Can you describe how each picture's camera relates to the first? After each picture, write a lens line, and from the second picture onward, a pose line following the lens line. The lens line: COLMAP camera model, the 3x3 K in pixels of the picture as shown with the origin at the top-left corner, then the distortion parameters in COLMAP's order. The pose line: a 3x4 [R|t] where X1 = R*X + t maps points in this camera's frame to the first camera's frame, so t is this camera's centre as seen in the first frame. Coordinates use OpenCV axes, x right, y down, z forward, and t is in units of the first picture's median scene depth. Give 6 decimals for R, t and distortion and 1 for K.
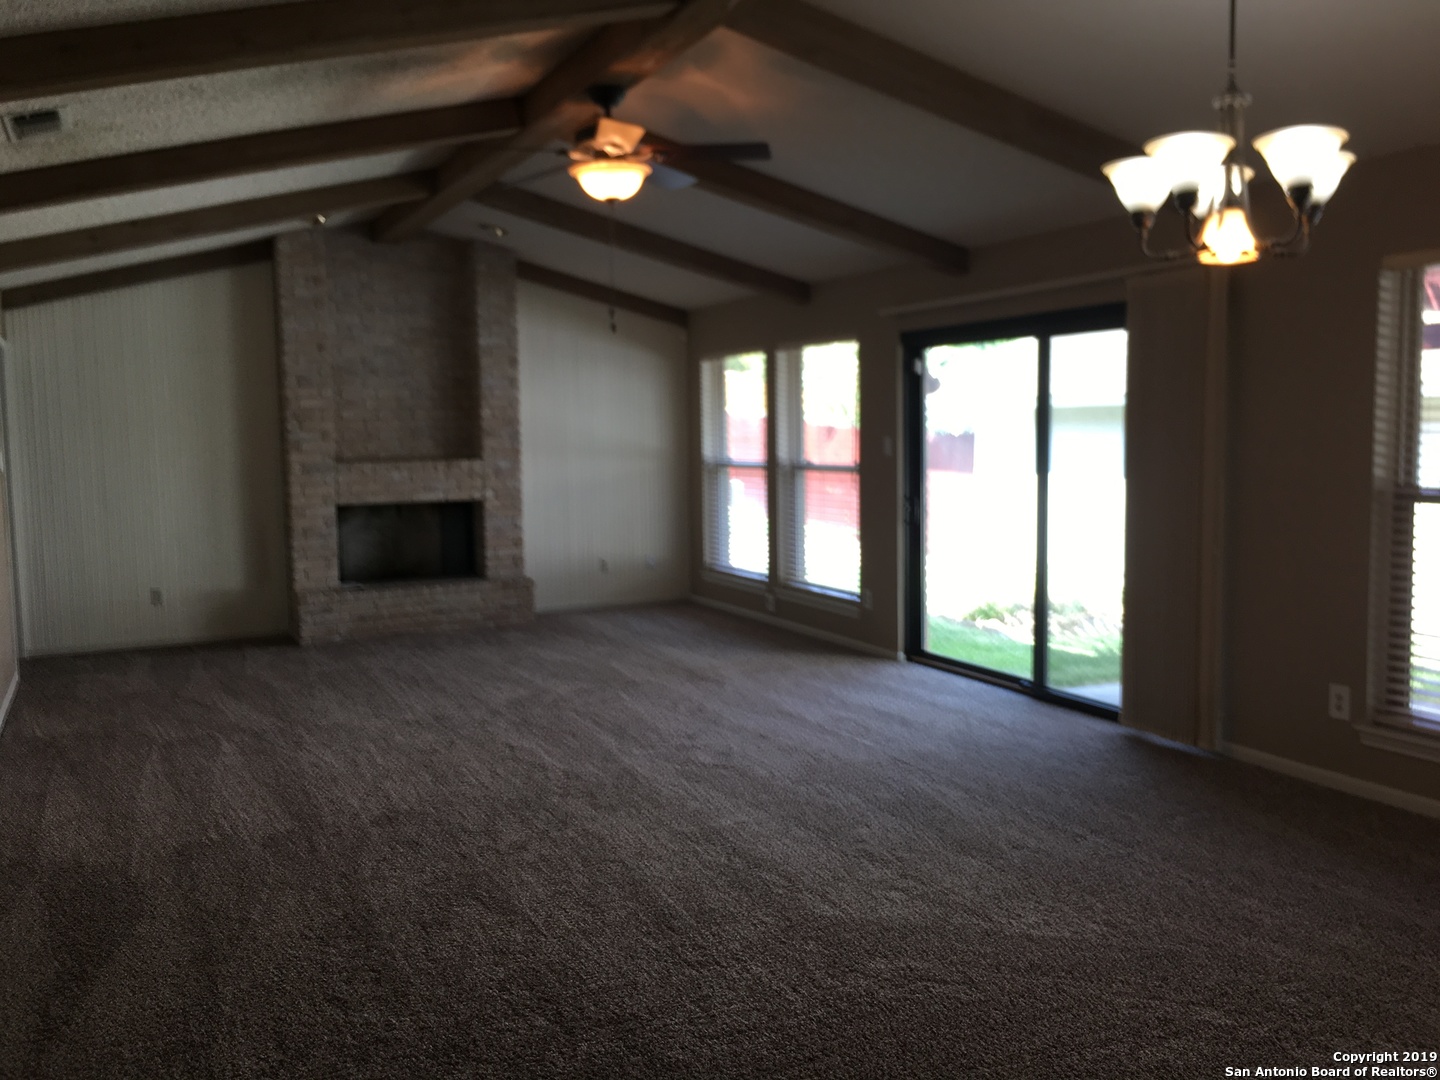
lens RADIAL K [[1238.6, 0, 735.3], [0, 1238.6, 537.1], [0, 0, 1]] dist [0.048833, -0.054573]
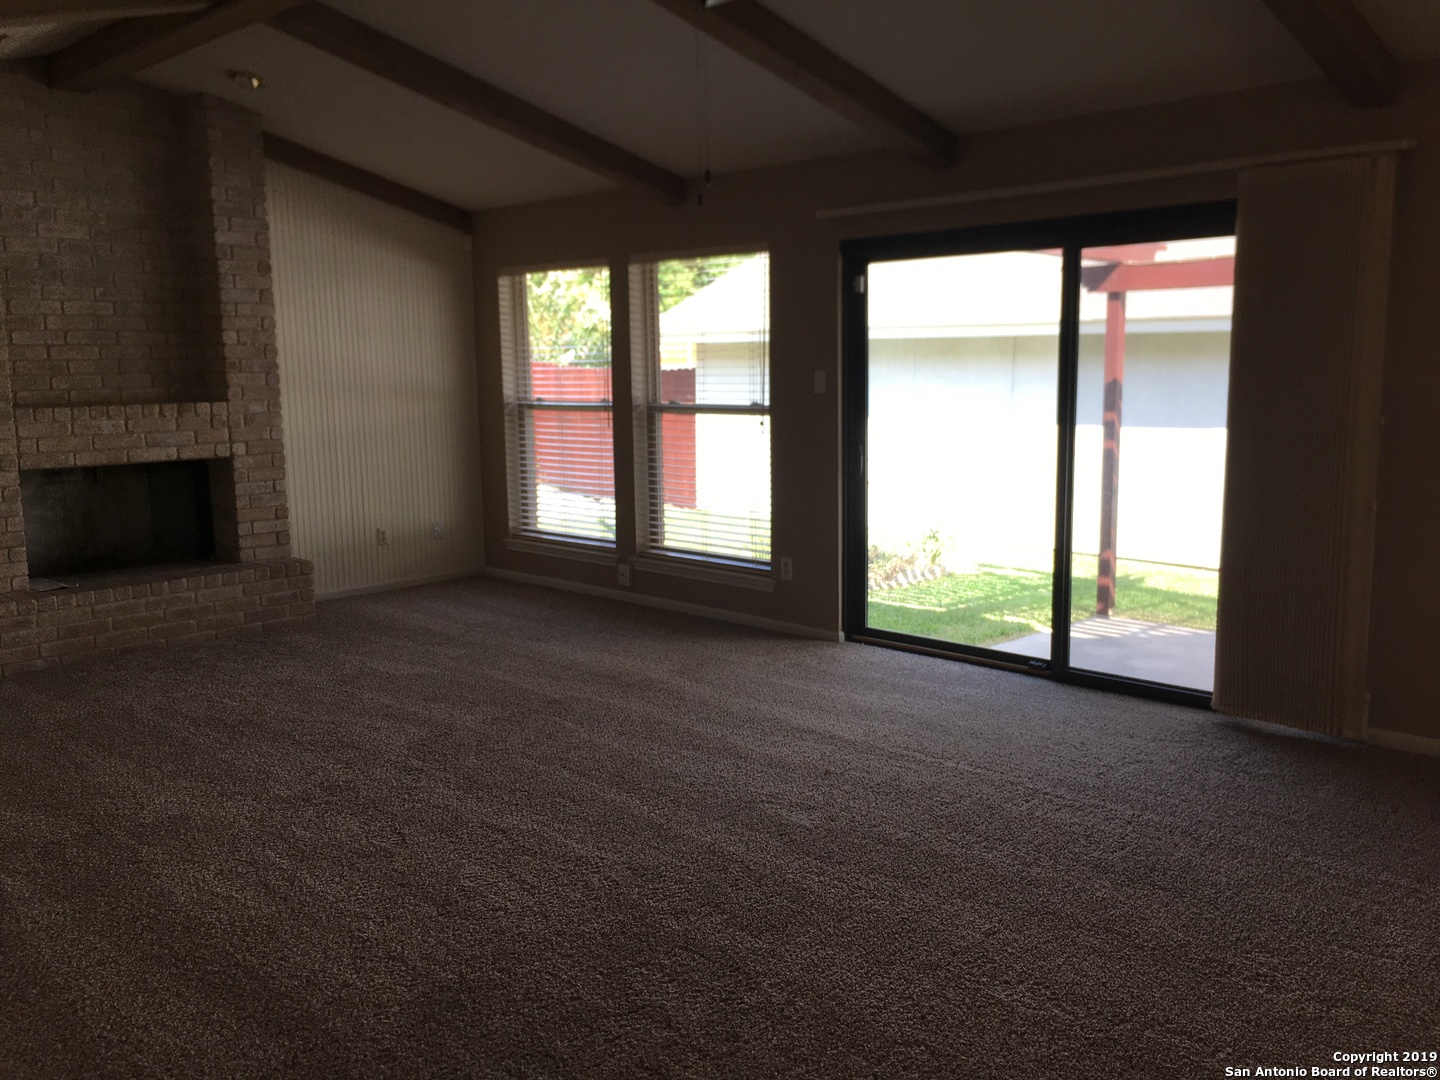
lens RADIAL K [[1238.6, 0, 742.6], [0, 1238.6, 542.6], [0, 0, 1]] dist [0.048833, -0.054573]
pose [[0.939646, -0.046832, 0.338929, -0.178216], [0.028138, 0.997810, 0.059865, -0.015668], [-0.340990, -0.046716, 0.938905, 0.208523]]
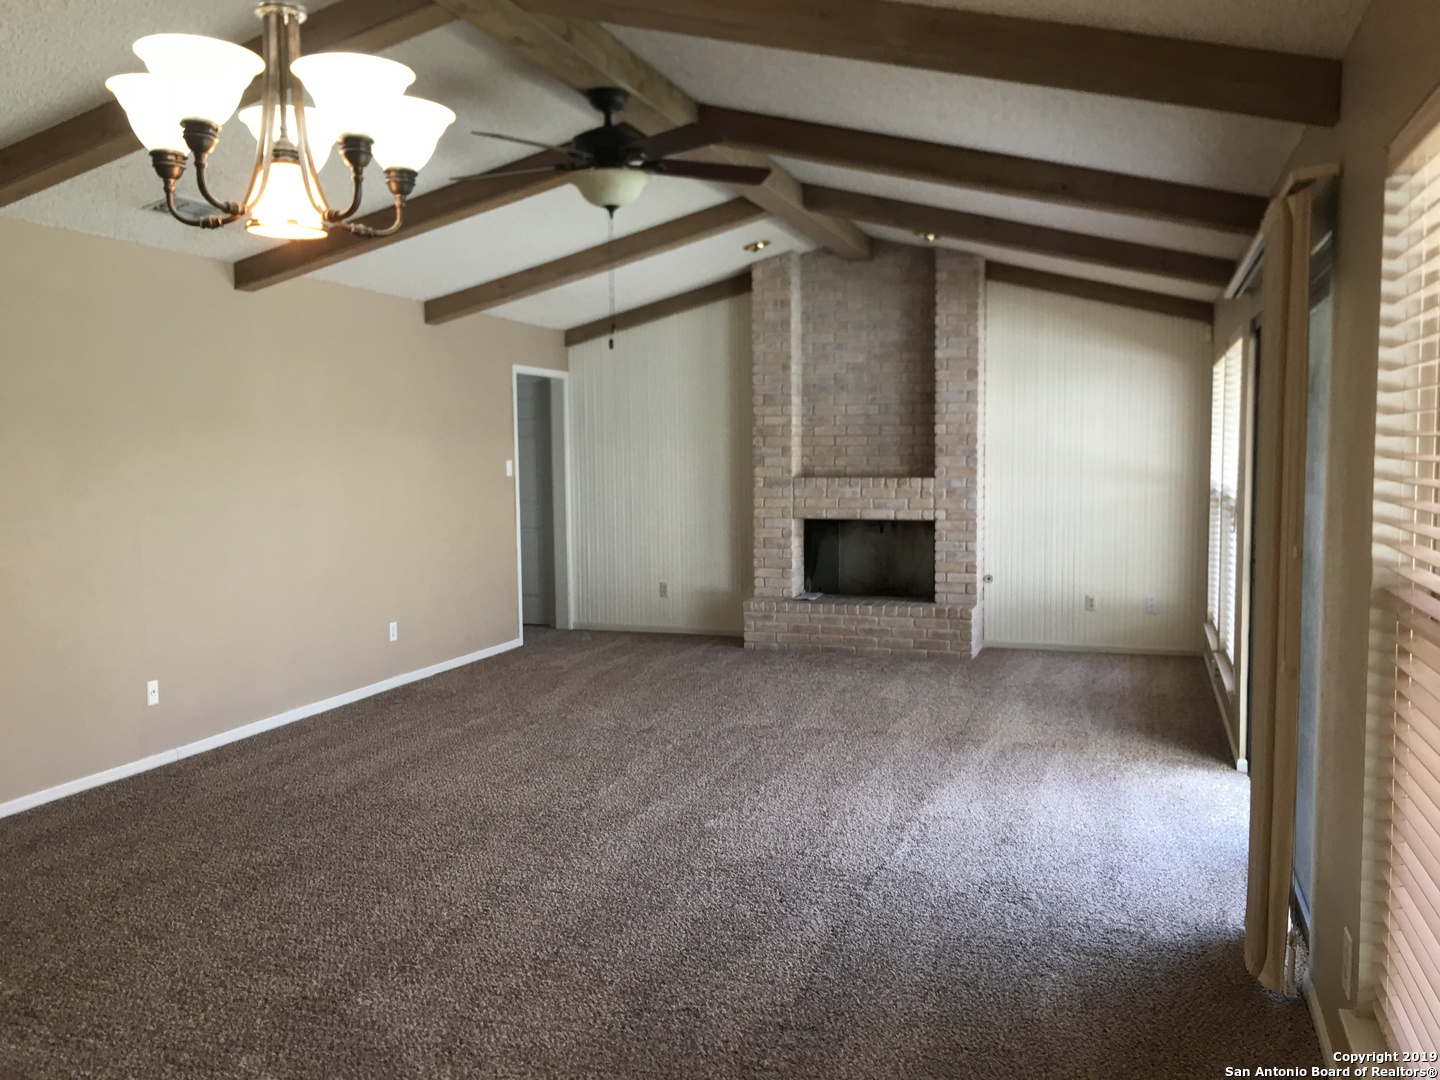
lens RADIAL K [[1238.6, 0, 733.9], [0, 1238.6, 540.1], [0, 0, 1]] dist [0.048833, -0.054573]
pose [[0.714825, 0.065299, -0.696248, 0.363085], [-0.068231, 0.997393, 0.023491, -0.027946], [0.695967, 0.030714, 0.717417, 0.220598]]
